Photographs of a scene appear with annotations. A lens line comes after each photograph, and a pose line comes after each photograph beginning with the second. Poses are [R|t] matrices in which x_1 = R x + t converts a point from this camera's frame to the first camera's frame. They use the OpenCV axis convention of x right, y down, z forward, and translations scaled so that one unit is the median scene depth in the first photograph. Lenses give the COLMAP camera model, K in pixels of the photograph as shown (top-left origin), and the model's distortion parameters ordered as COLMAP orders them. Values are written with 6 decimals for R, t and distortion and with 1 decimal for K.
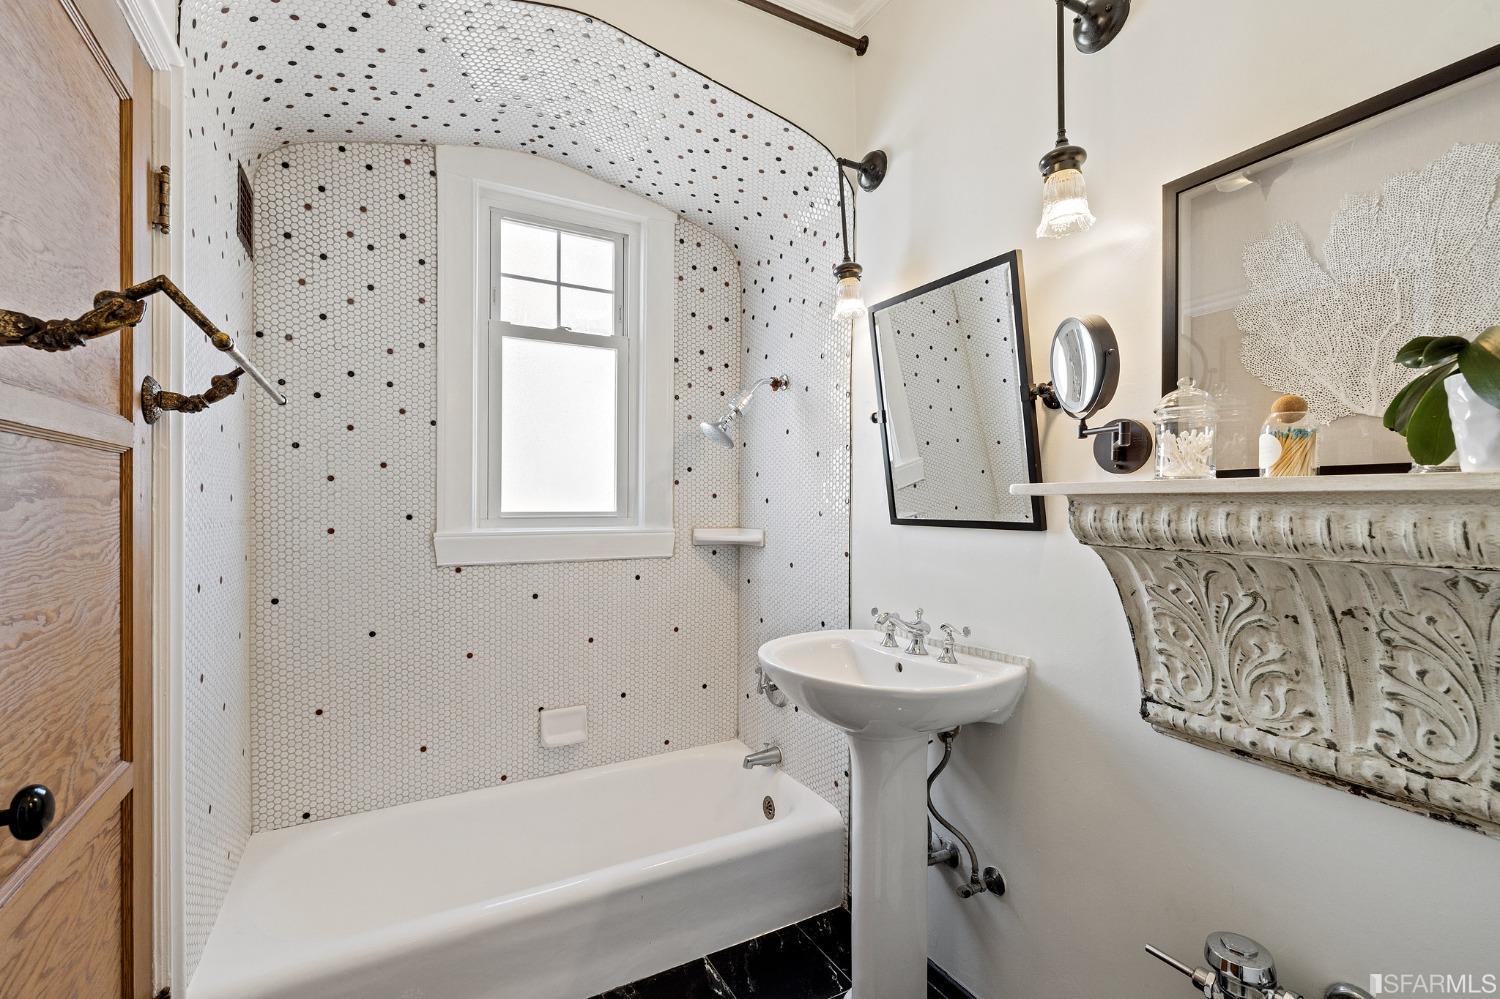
lens RADIAL K [[638.8, 0, 753.7], [0, 638.8, 500.5], [0, 0, 1]] dist [-0.001222, 0.000473]
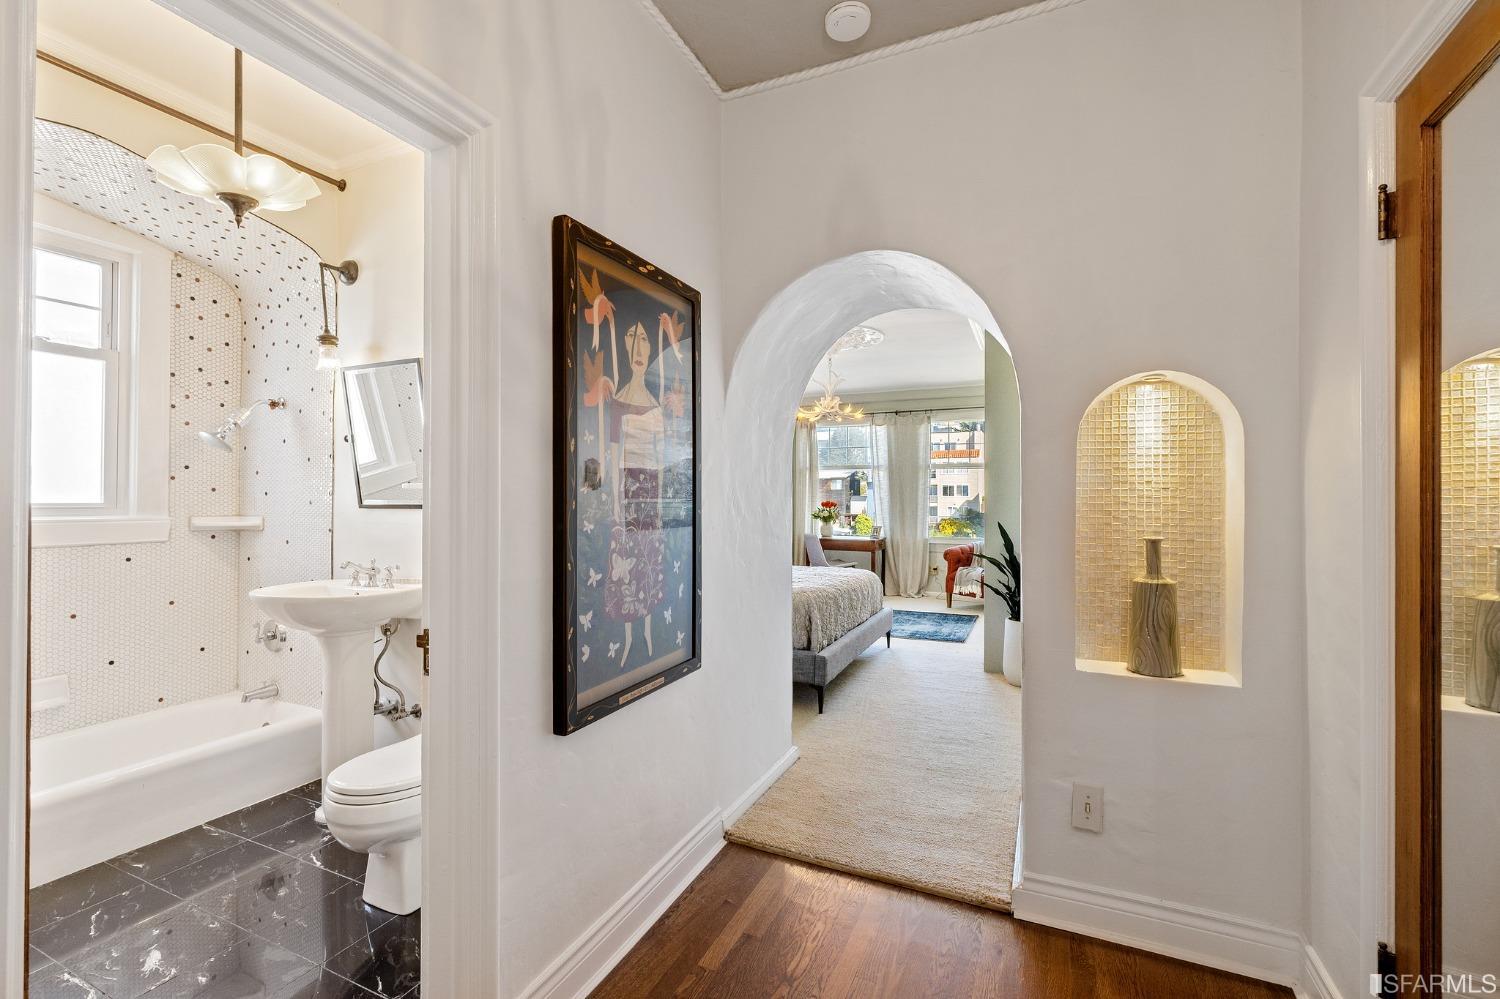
lens RADIAL K [[638.8, 0, 725.0], [0, 638.8, 497.0], [0, 0, 1]] dist [-0.001222, 0.000473]
pose [[0.818977, 0.002093, 0.573822, 0.041873], [-0.000083, 0.999994, -0.003528, 0.011795], [-0.573826, 0.002842, 0.818972, -0.602371]]
